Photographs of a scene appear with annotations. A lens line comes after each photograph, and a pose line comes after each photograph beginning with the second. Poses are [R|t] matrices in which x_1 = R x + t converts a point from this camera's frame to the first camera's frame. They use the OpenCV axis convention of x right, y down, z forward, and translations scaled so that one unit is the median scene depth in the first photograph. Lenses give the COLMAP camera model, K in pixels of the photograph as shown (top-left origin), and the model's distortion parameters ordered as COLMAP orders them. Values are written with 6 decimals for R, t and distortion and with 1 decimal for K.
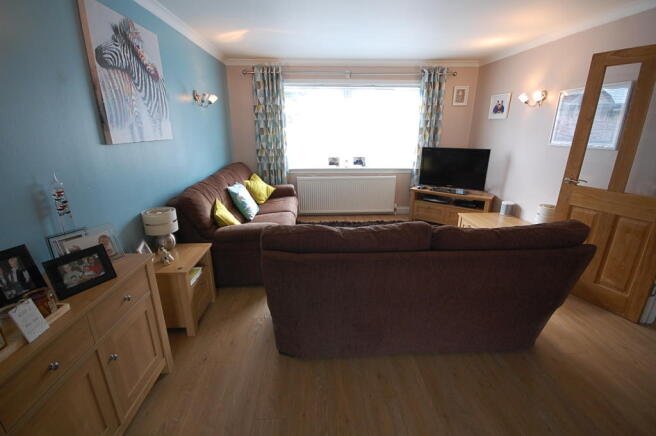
lens RADIAL K [[288.9, 0, 325.4], [0, 288.9, 216.6], [0, 0, 1]] dist [-0.000953, -0.000295]
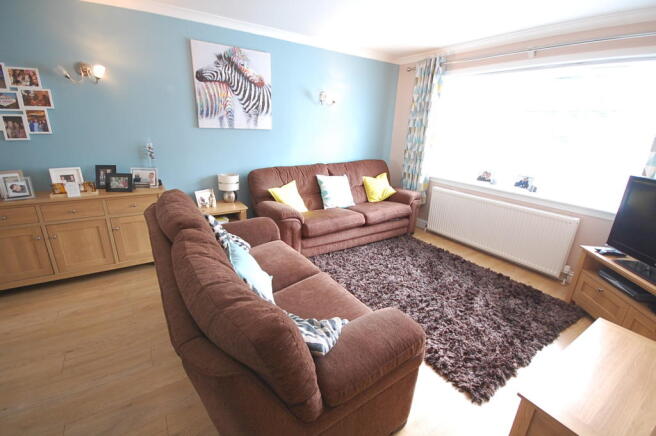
lens RADIAL K [[284.1, 0, 328.0], [0, 284.1, 218.0], [0, 0, 1]] dist [0.001100, -0.000196]
pose [[0.517035, 0.285474, -0.806957, 0.898094], [-0.290186, 0.945376, 0.148514, -0.169678], [0.805275, 0.157380, 0.571633, 0.582157]]
